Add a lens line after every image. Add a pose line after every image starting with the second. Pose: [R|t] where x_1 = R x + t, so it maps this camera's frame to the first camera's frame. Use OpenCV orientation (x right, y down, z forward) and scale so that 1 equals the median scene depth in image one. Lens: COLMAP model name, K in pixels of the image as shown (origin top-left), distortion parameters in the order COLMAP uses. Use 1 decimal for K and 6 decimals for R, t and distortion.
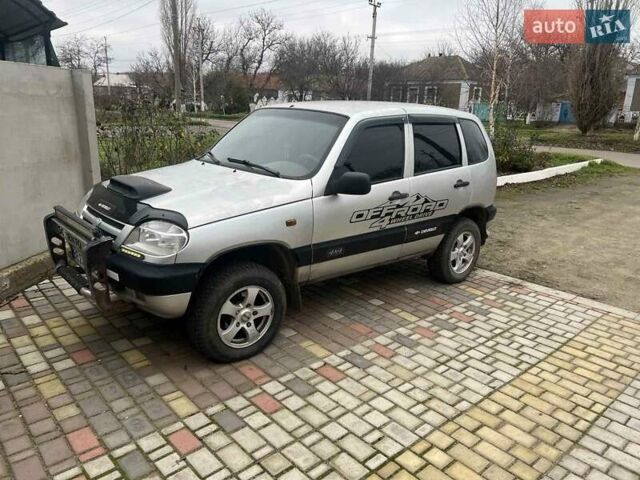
lens RADIAL K [[479.6, 0, 306.8], [0, 479.6, 239.5], [0, 0, 1]] dist [0.076820, -0.088629]
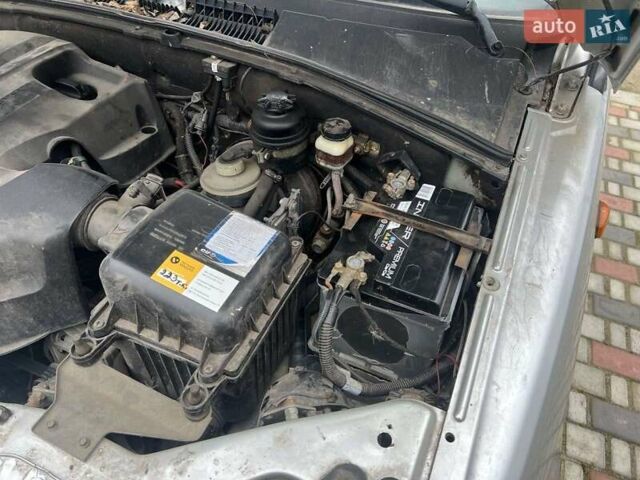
lens RADIAL K [[479.6, 0, 306.8], [0, 479.6, 239.5], [0, 0, 1]] dist [0.076820, -0.088629]
pose [[0.901486, -0.304532, 0.307544, -0.250375], [0.114524, 0.853091, 0.509038, -0.171454], [-0.417381, -0.423669, 0.803926, 0.771934]]
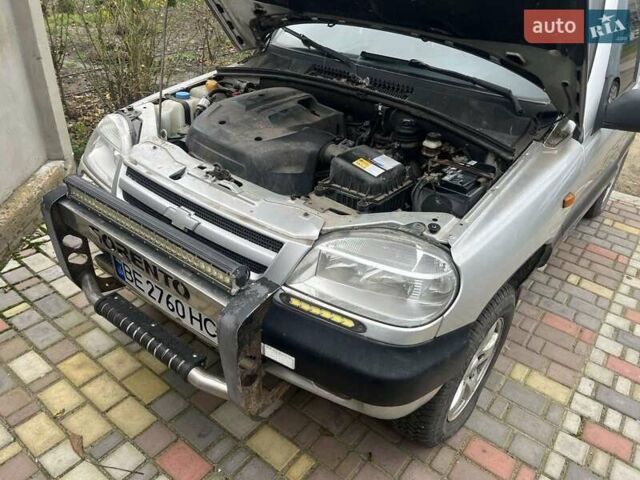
lens RADIAL K [[479.6, 0, 306.8], [0, 479.6, 239.5], [0, 0, 1]] dist [0.076820, -0.088629]
pose [[0.981288, -0.073248, 0.178071, -0.376597], [0.019966, 0.958539, 0.284262, -0.138523], [-0.191510, -0.275388, 0.942065, 0.498504]]
